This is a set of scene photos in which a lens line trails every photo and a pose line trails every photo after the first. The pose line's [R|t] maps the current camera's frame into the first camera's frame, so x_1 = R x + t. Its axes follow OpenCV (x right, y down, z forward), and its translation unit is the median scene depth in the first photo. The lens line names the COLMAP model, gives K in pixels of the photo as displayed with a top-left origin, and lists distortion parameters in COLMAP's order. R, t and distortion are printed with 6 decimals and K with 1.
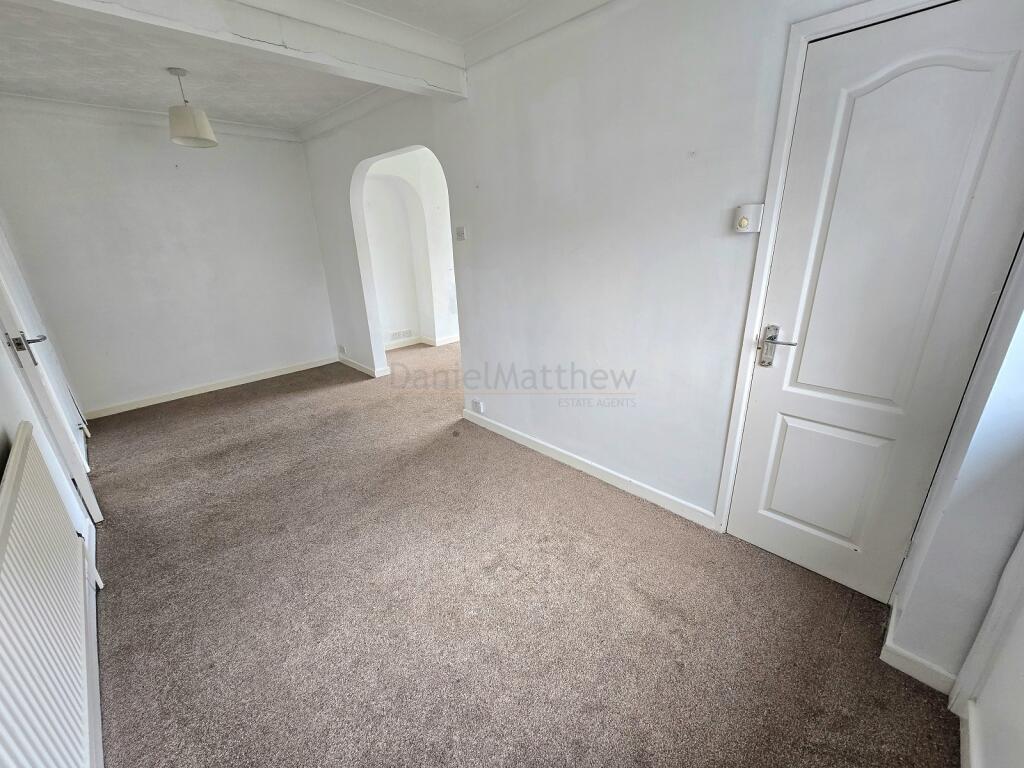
lens RADIAL K [[414.1, 0, 514.3], [0, 414.1, 383.5], [0, 0, 1]] dist [0.000571, -0.004201]
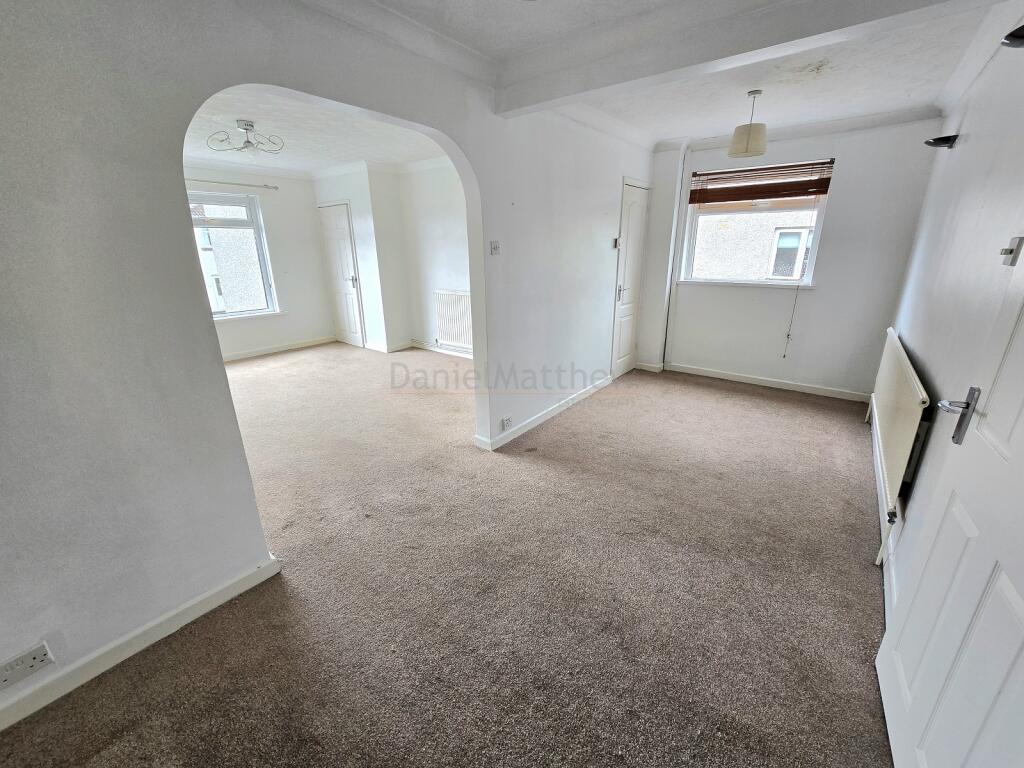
lens RADIAL K [[420.4, 0, 512.0], [0, 420.4, 384.0], [0, 0, 1]] dist [-0.002645, -0.000272]
pose [[-0.125164, -0.282529, 0.951058, -1.141700], [0.355007, 0.882374, 0.308846, -0.372124], [-0.926447, 0.376288, -0.010142, 1.096144]]
